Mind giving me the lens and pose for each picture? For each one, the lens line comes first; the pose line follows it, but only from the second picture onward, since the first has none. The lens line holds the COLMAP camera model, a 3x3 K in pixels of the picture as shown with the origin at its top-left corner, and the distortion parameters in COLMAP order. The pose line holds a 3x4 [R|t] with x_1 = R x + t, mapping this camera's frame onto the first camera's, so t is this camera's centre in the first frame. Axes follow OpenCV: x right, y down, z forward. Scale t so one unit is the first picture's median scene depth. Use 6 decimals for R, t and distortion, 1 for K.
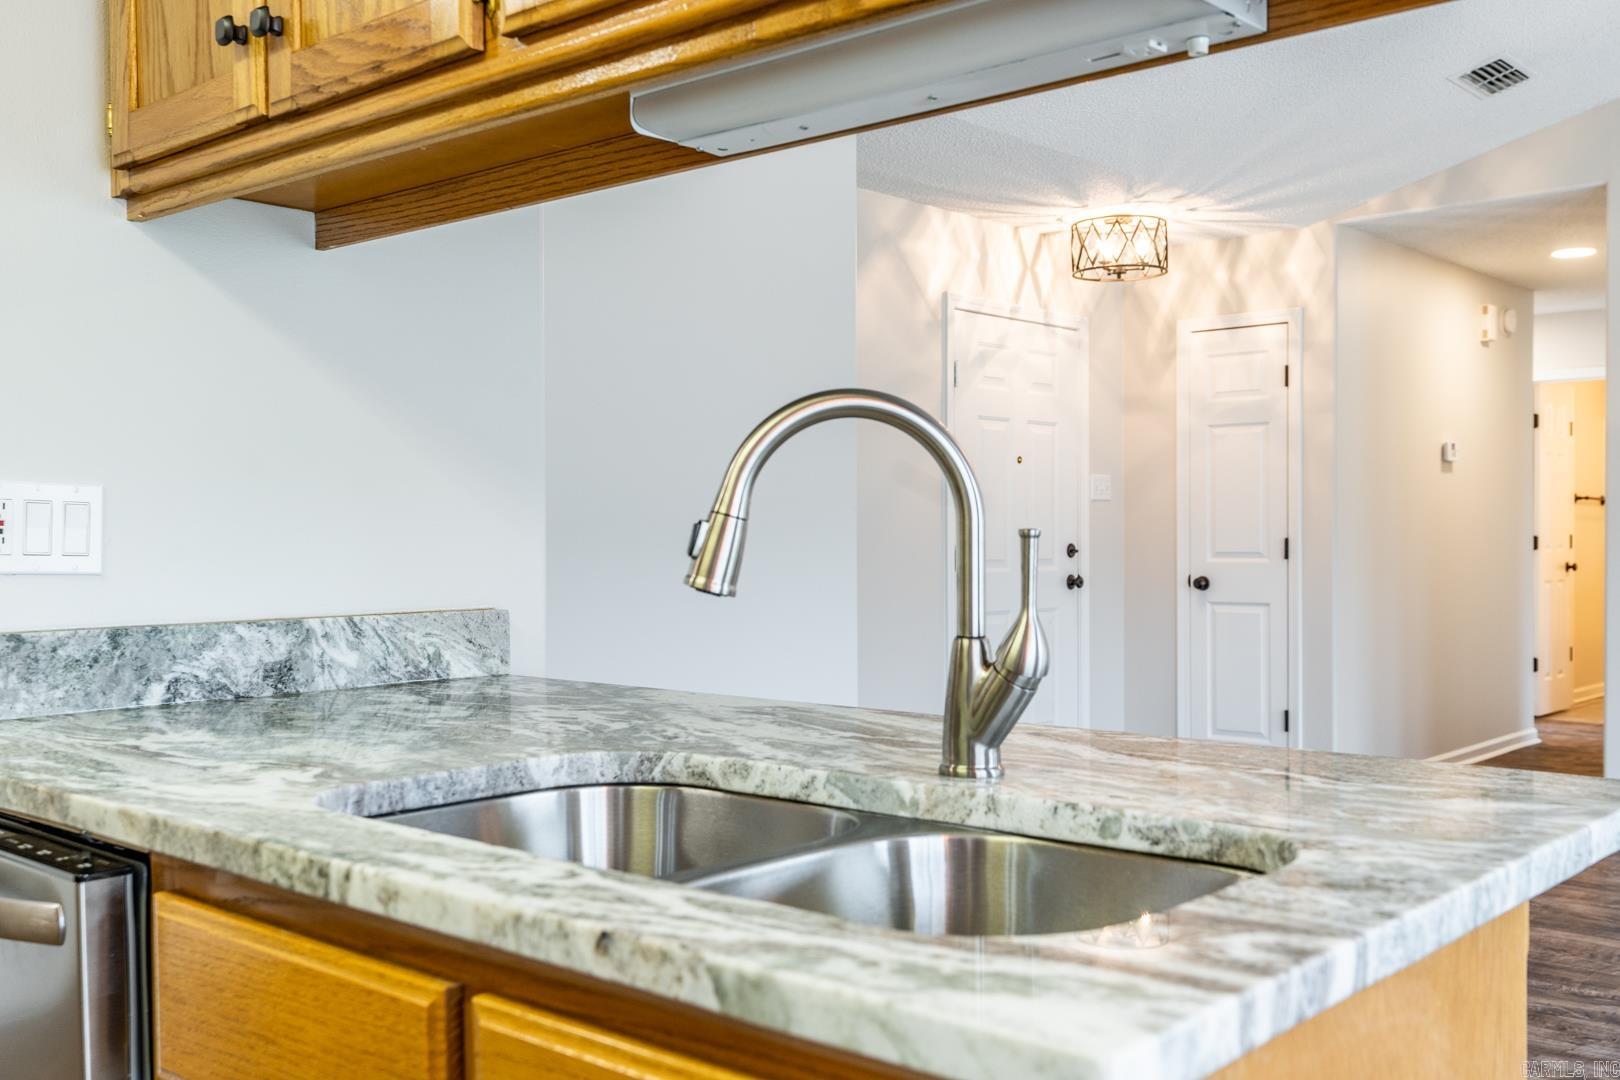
lens RADIAL K [[1563.3, 0, 804.0], [0, 1563.3, 556.9], [0, 0, 1]] dist [0.011761, -0.003222]
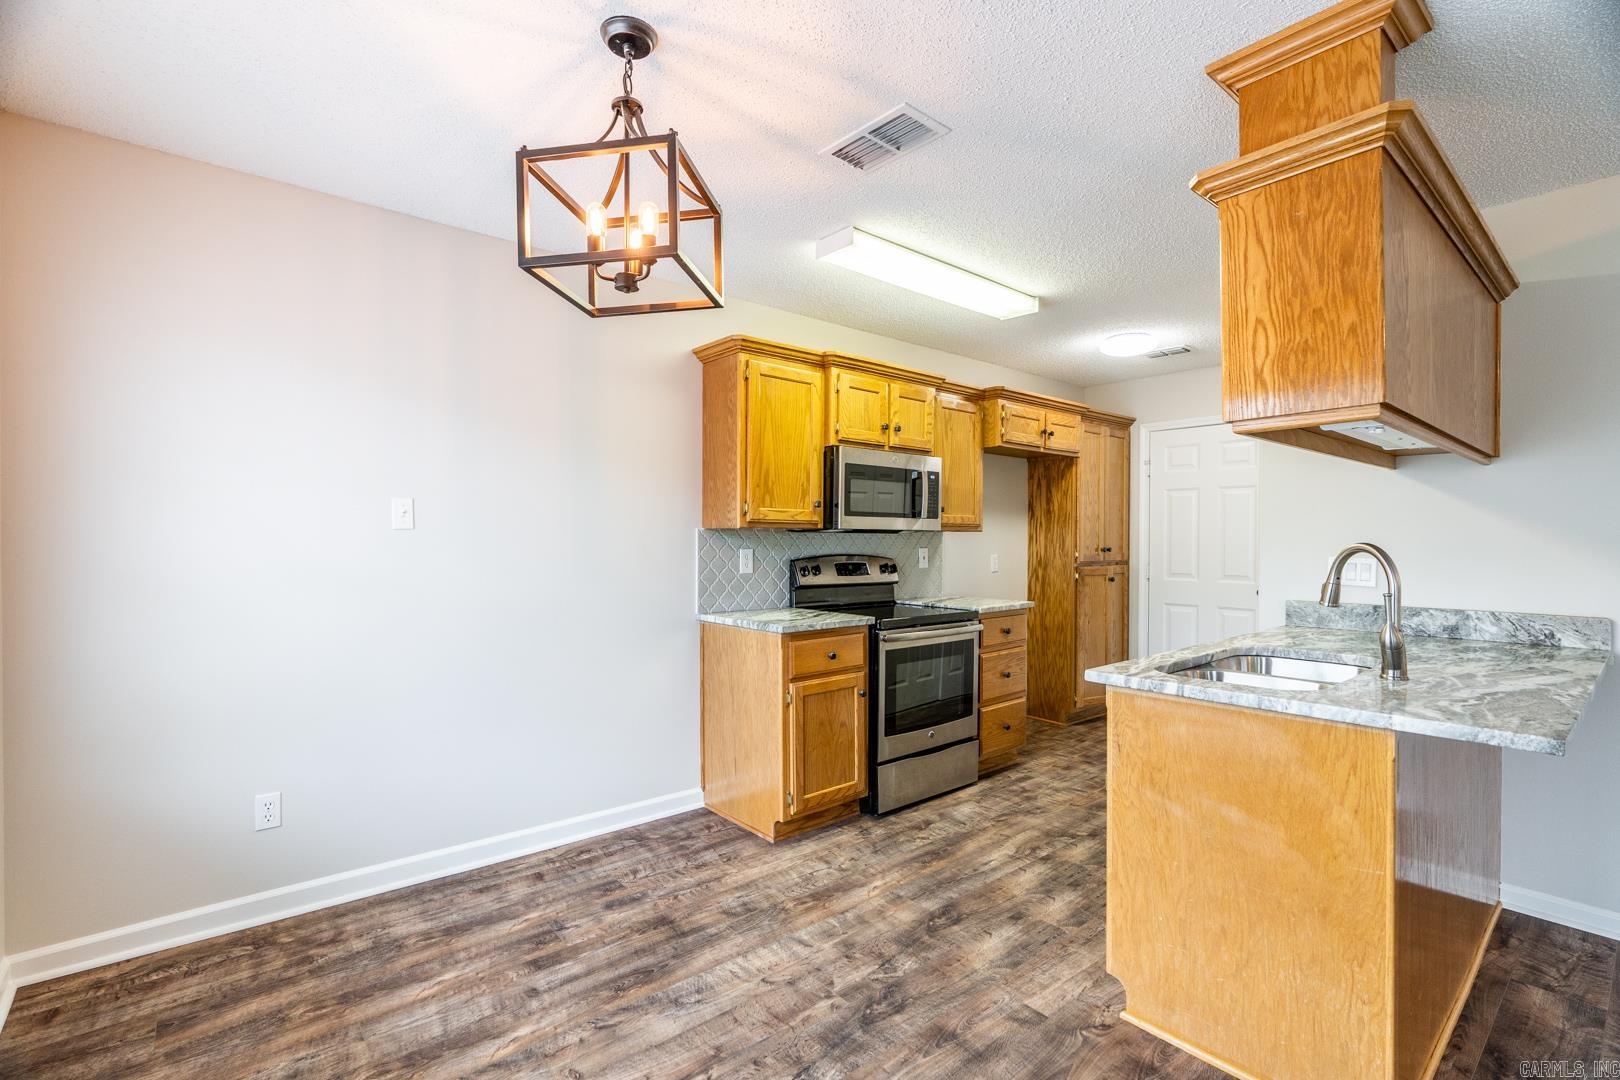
lens RADIAL K [[734.7, 0, 804.8], [0, 734.7, 544.9], [0, 0, 1]] dist [-0.004566, 0.000594]
pose [[-0.140210, 0.014978, -0.990008, 1.143479], [-0.018287, 0.999676, 0.017714, -0.078150], [0.989953, 0.020588, -0.139891, 0.090148]]
